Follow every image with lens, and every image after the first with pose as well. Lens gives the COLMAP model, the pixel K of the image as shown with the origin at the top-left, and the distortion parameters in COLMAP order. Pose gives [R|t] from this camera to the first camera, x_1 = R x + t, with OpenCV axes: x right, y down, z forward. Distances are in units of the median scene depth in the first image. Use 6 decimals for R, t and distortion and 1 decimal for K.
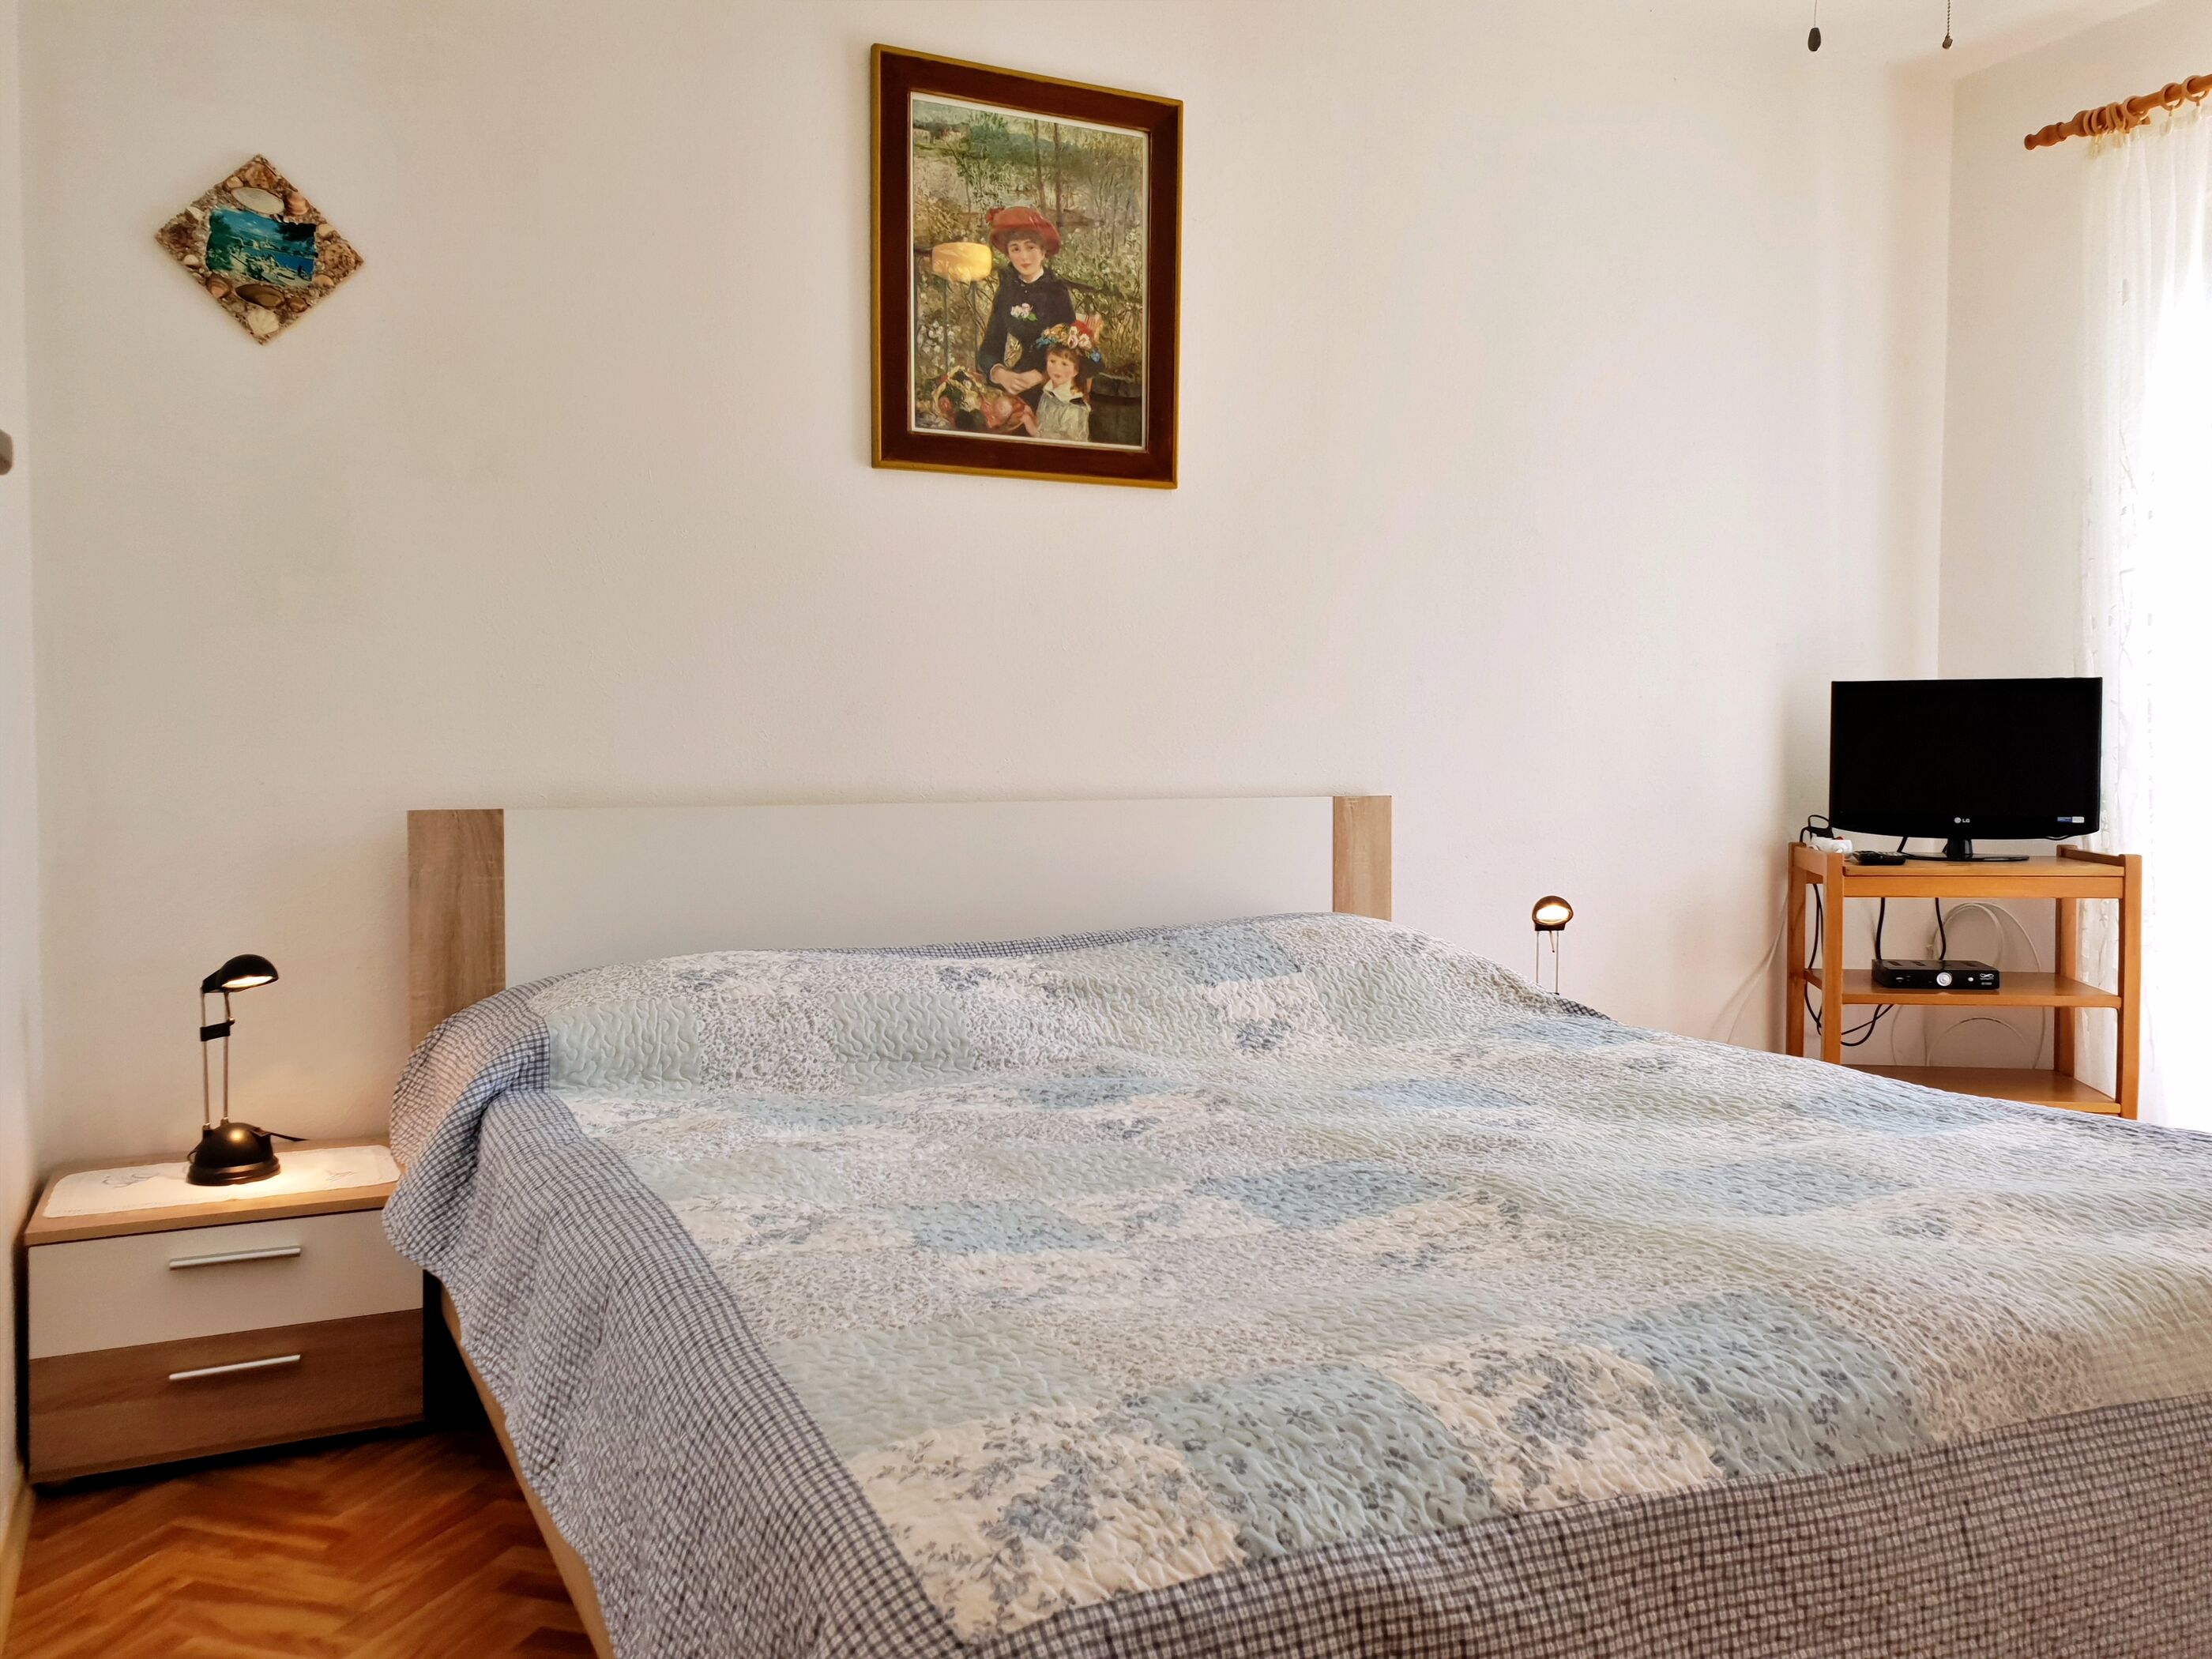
lens RADIAL K [[1786.6, 0, 1096.6], [0, 1786.6, 816.0], [0, 0, 1]] dist [0.076386, -0.082265]
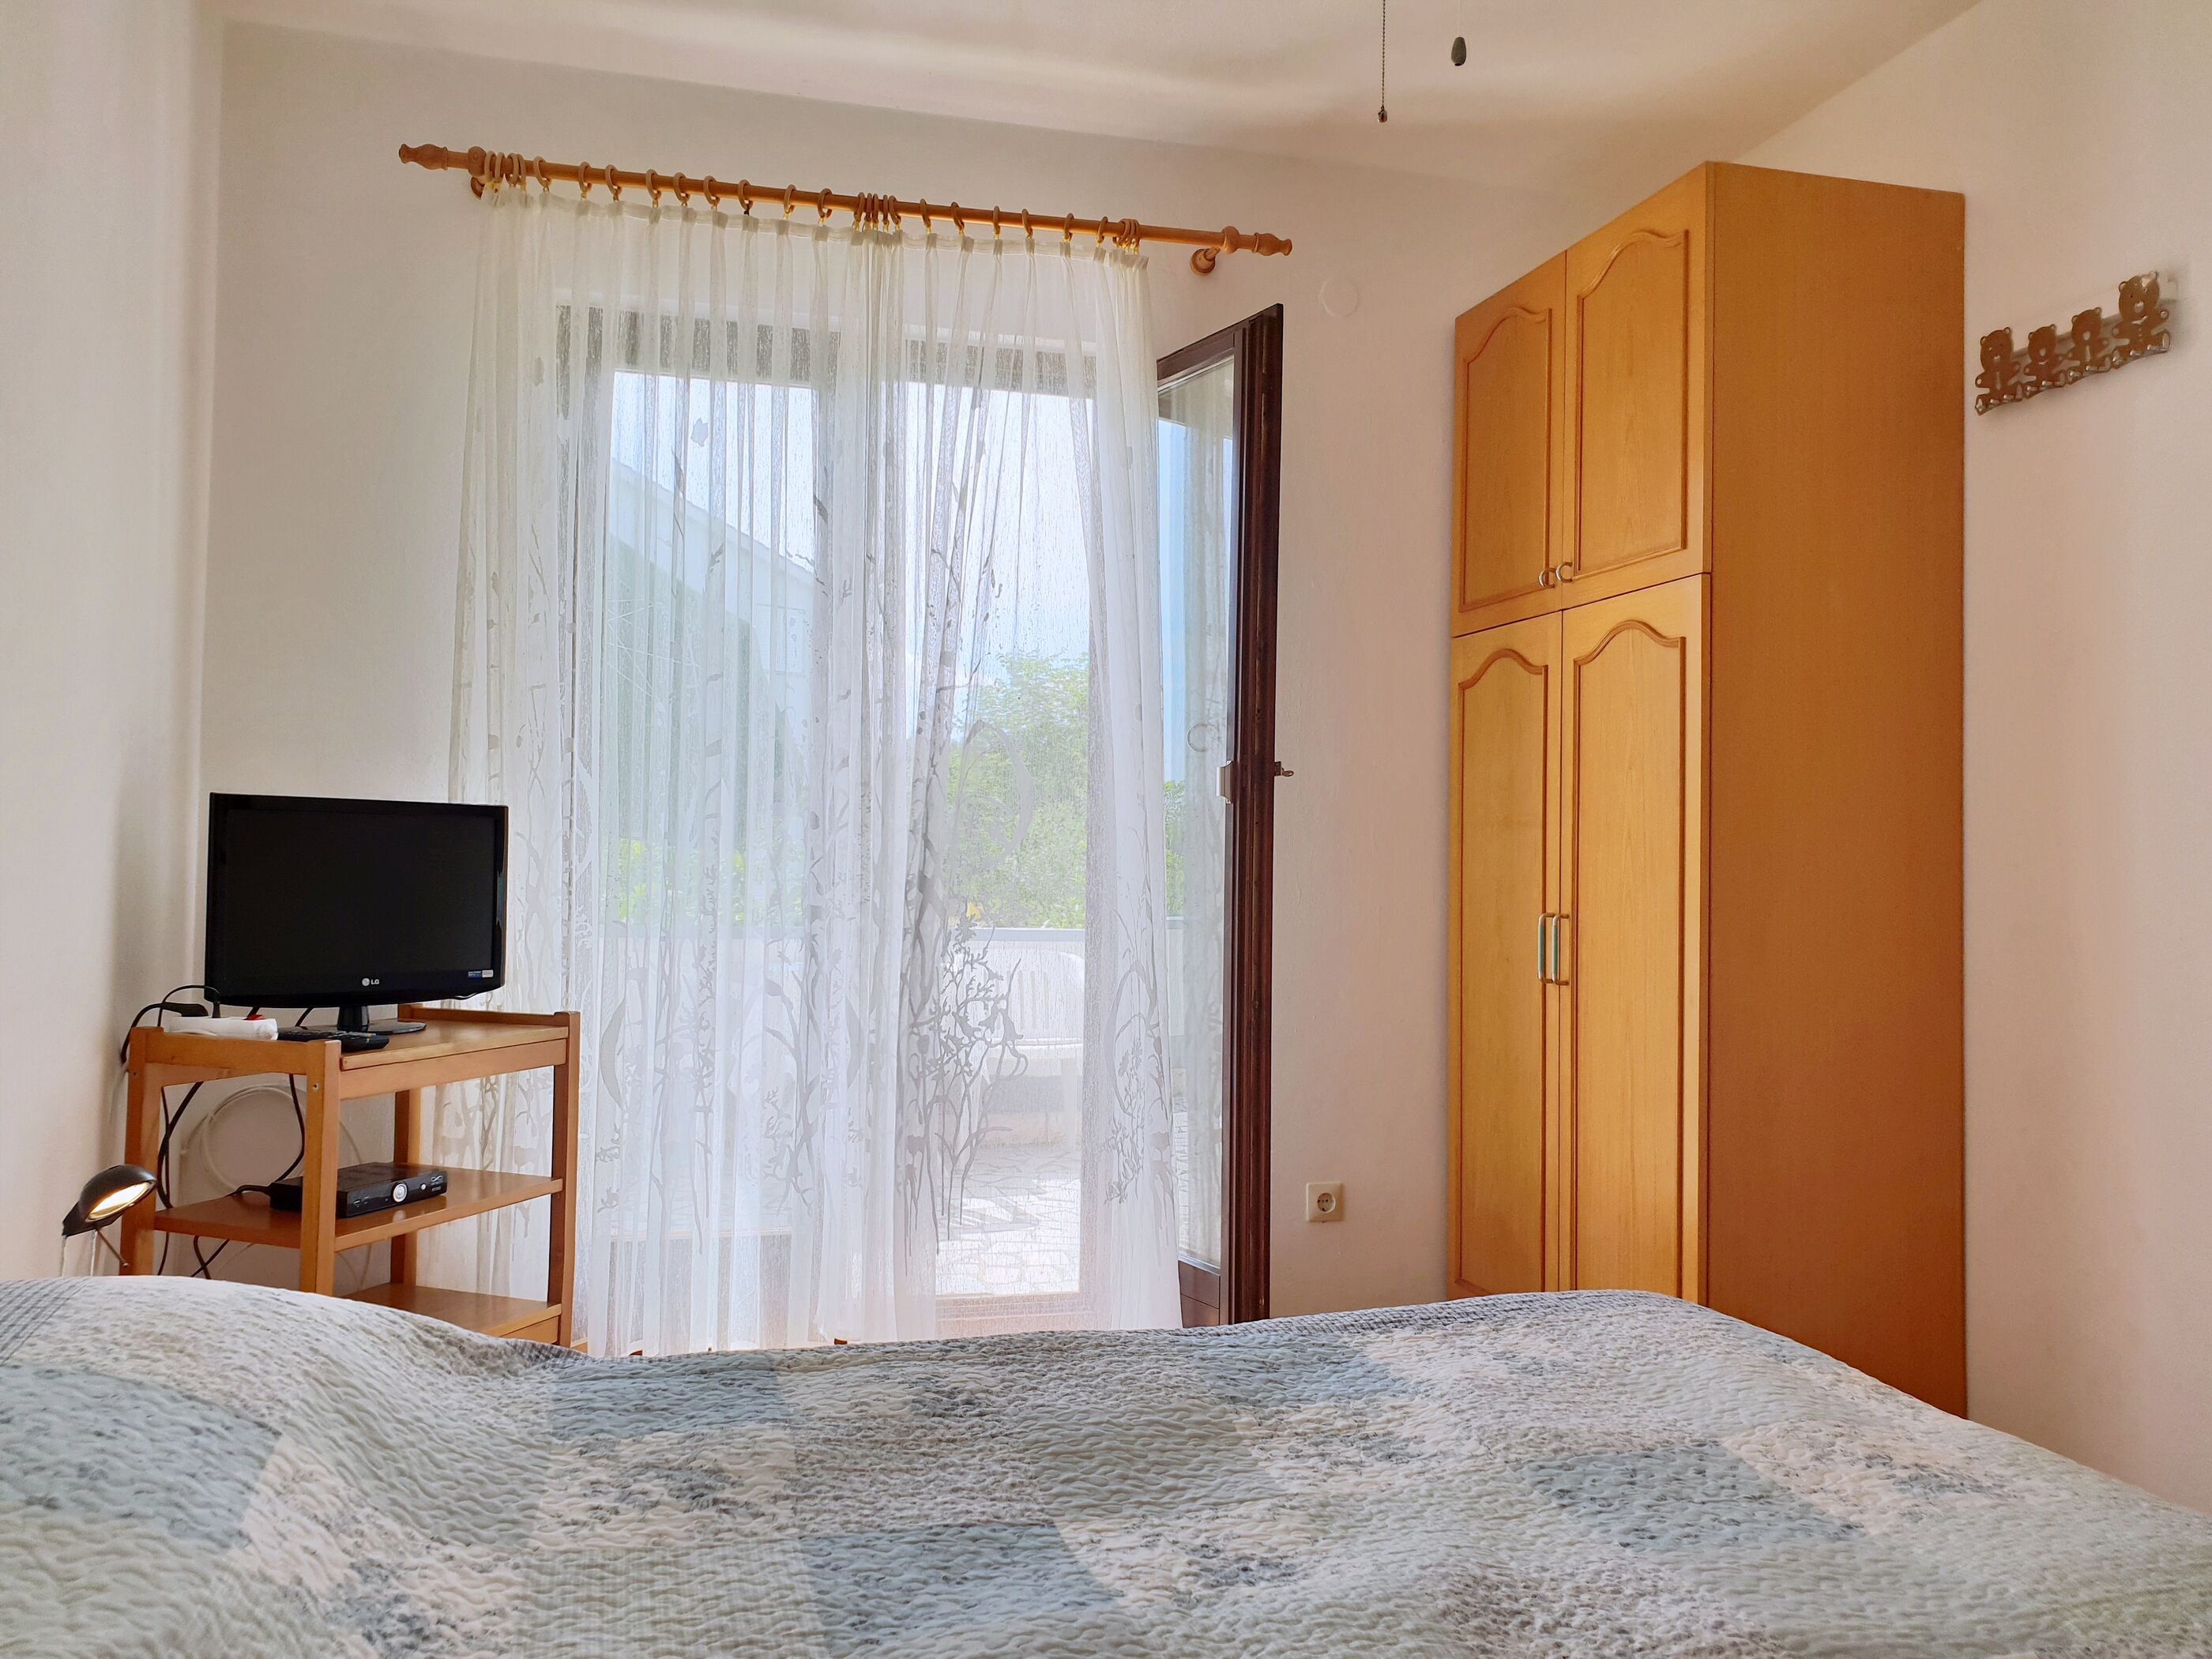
lens RADIAL K [[1786.6, 0, 1096.6], [0, 1786.6, 816.0], [0, 0, 1]] dist [0.076386, -0.082265]
pose [[0.188008, 0.036179, 0.981501, -0.229261], [0.022623, 0.998897, -0.041153, -0.030194], [-0.981907, 0.029942, 0.186982, 0.559513]]
